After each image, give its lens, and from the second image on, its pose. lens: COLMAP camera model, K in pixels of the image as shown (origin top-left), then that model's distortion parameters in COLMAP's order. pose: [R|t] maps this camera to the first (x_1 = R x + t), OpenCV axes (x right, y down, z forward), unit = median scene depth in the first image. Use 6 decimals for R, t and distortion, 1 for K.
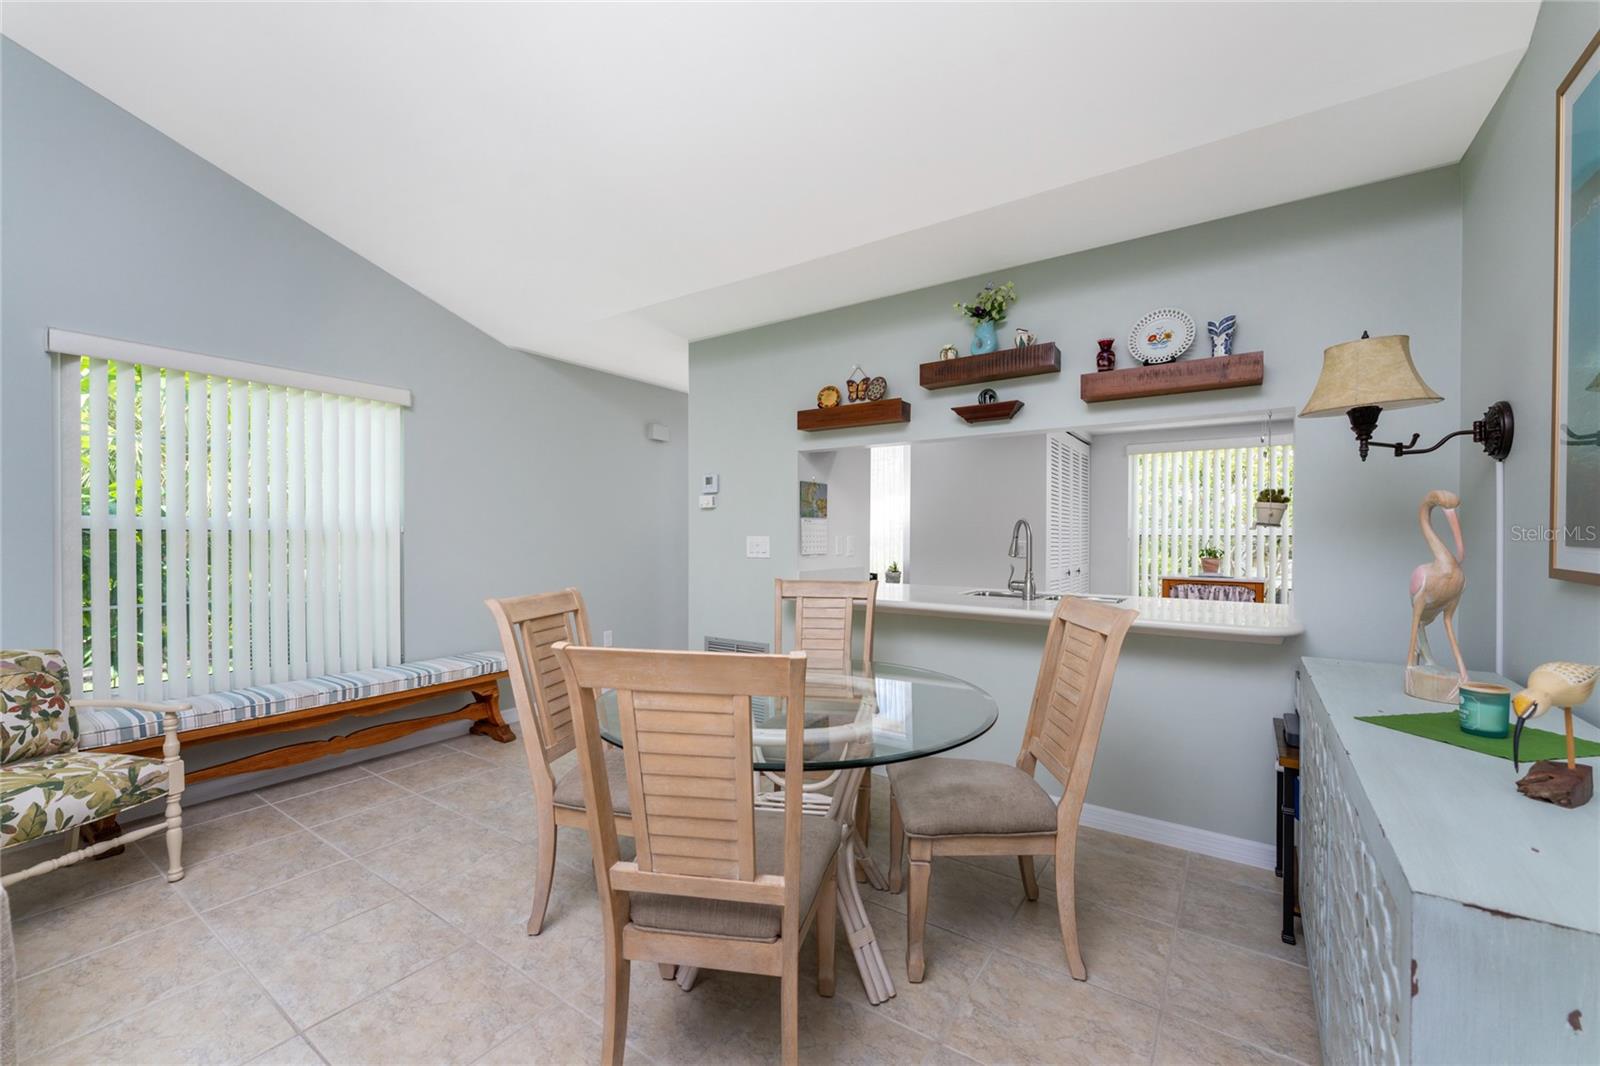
lens RADIAL K [[652.3, 0, 796.5], [0, 652.3, 588.7], [0, 0, 1]] dist [-0.000148, -0.000425]
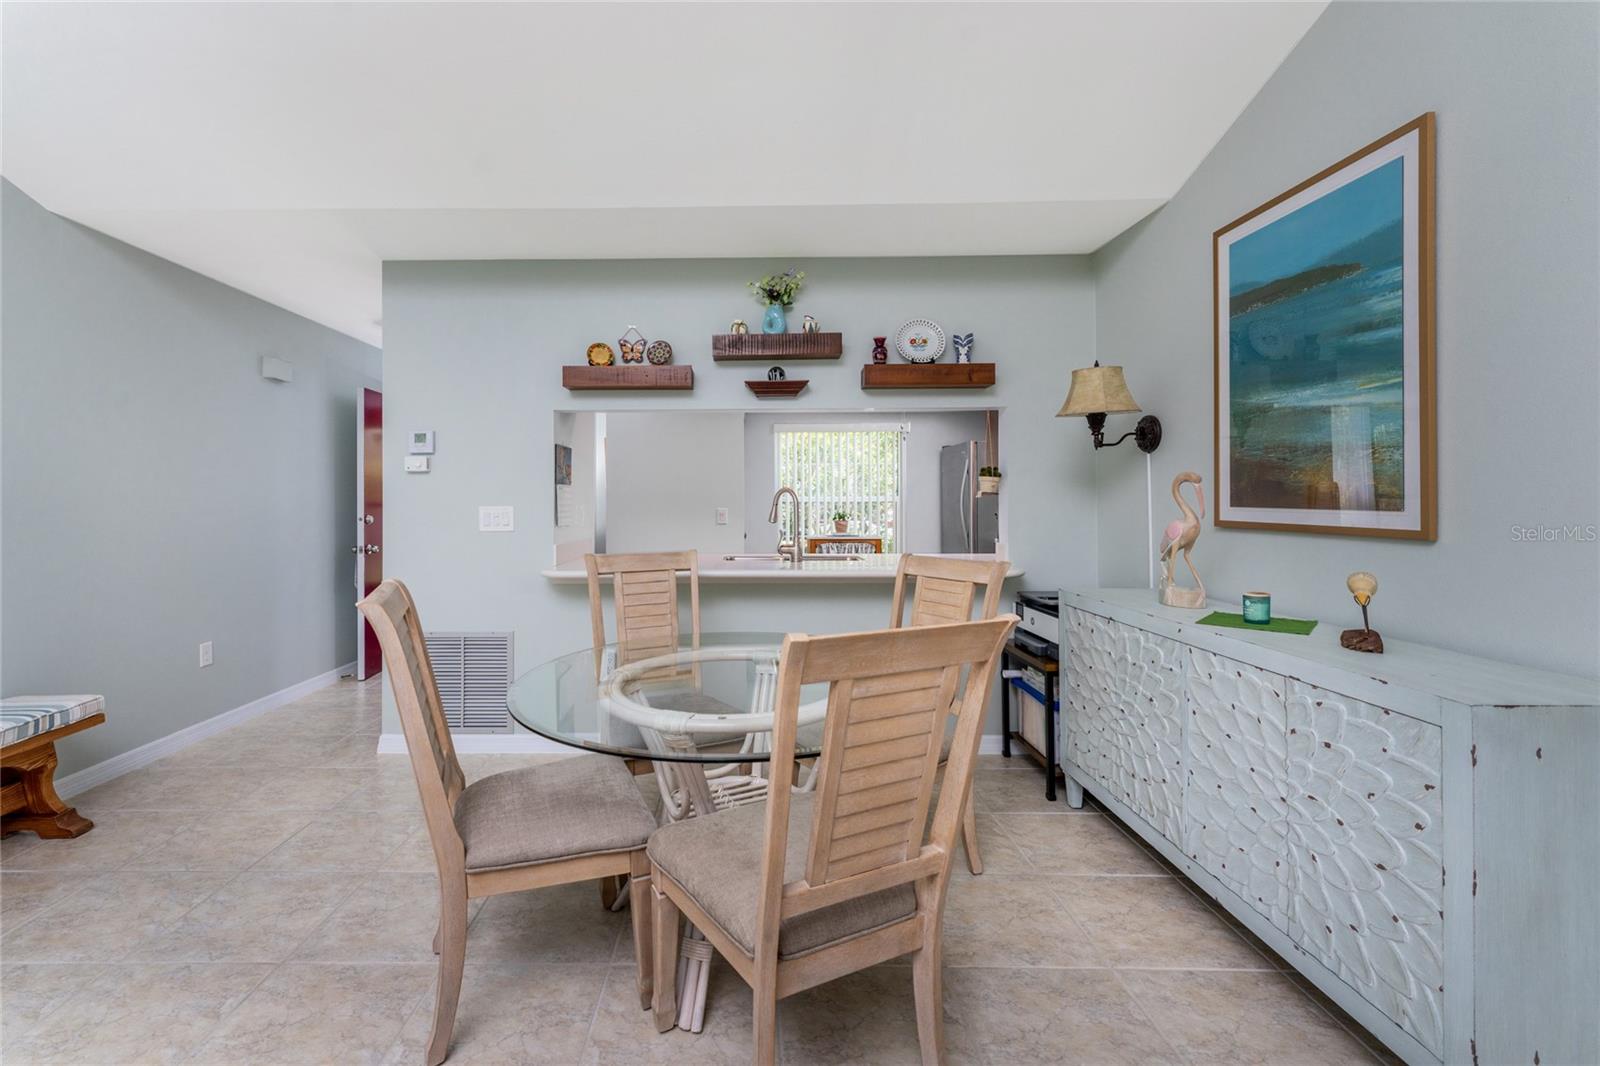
lens RADIAL K [[647.0, 0, 802.0], [0, 647.0, 542.6], [0, 0, 1]] dist [0.002758, -0.000068]
pose [[0.825790, -0.041898, 0.562419, -0.284129], [0.053565, 0.998555, -0.004259, -0.010861], [-0.561428, 0.033643, 0.826842, 0.107545]]
